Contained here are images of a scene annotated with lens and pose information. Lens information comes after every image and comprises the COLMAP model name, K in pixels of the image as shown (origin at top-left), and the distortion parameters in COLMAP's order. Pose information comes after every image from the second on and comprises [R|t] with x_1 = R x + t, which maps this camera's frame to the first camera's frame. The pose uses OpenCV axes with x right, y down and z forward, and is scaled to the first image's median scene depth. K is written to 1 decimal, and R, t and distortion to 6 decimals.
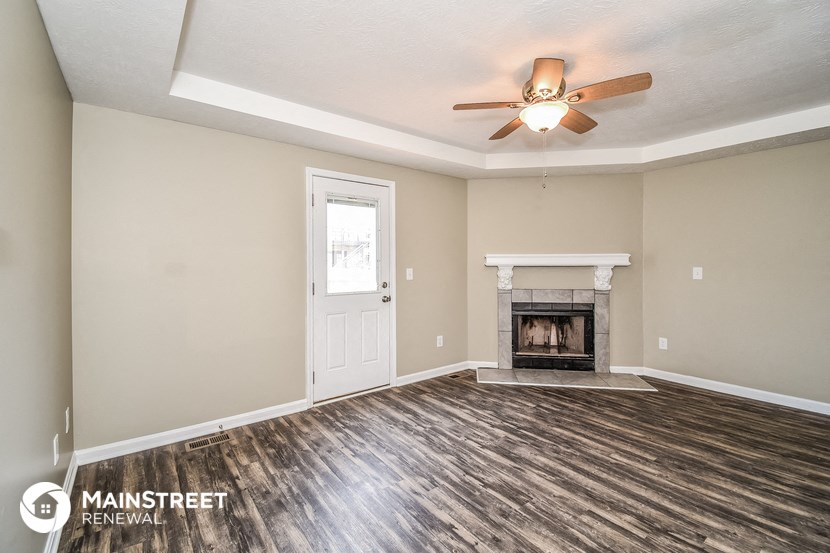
lens RADIAL K [[371.3, 0, 402.8], [0, 371.3, 261.4], [0, 0, 1]] dist [-0.005170, -0.003483]
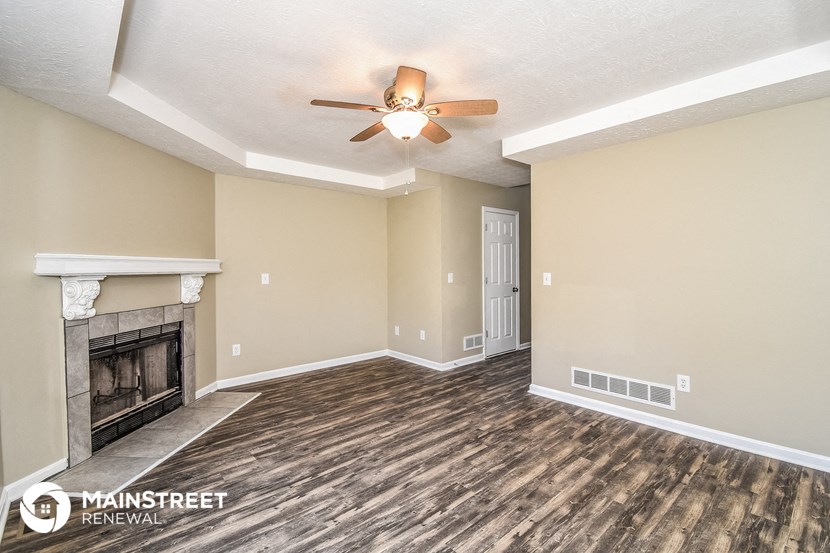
lens RADIAL K [[371.3, 0, 431.3], [0, 371.3, 276.4], [0, 0, 1]] dist [-0.005170, -0.003483]
pose [[-0.122519, -0.019565, 0.992273, -0.355695], [0.002143, 0.999798, 0.019978, 0.003156], [-0.992464, 0.004574, -0.122452, 0.597177]]
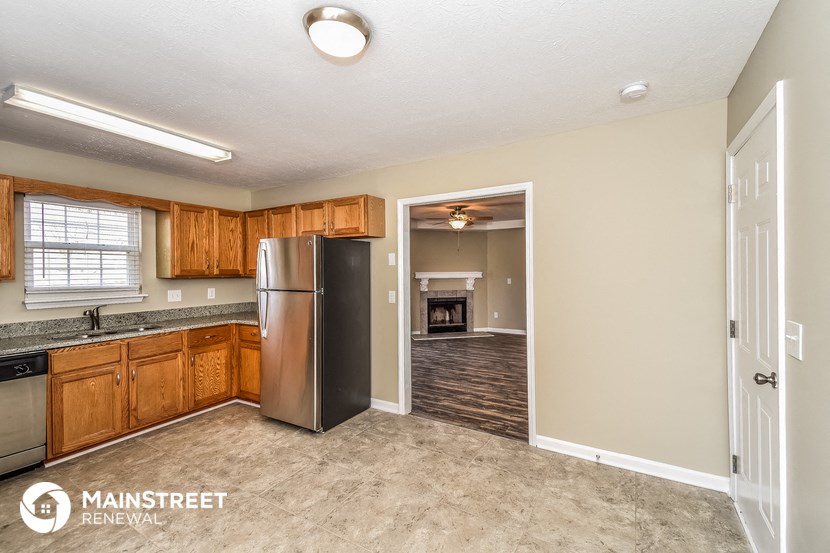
lens RADIAL K [[371.3, 0, 415.3], [0, 371.3, 272.0], [0, 0, 1]] dist [-0.005170, -0.003483]
pose [[0.922414, -0.008680, 0.386105, -0.524703], [0.007213, 0.999960, 0.005249, -0.034668], [-0.386136, -0.002056, 0.922440, -0.758552]]
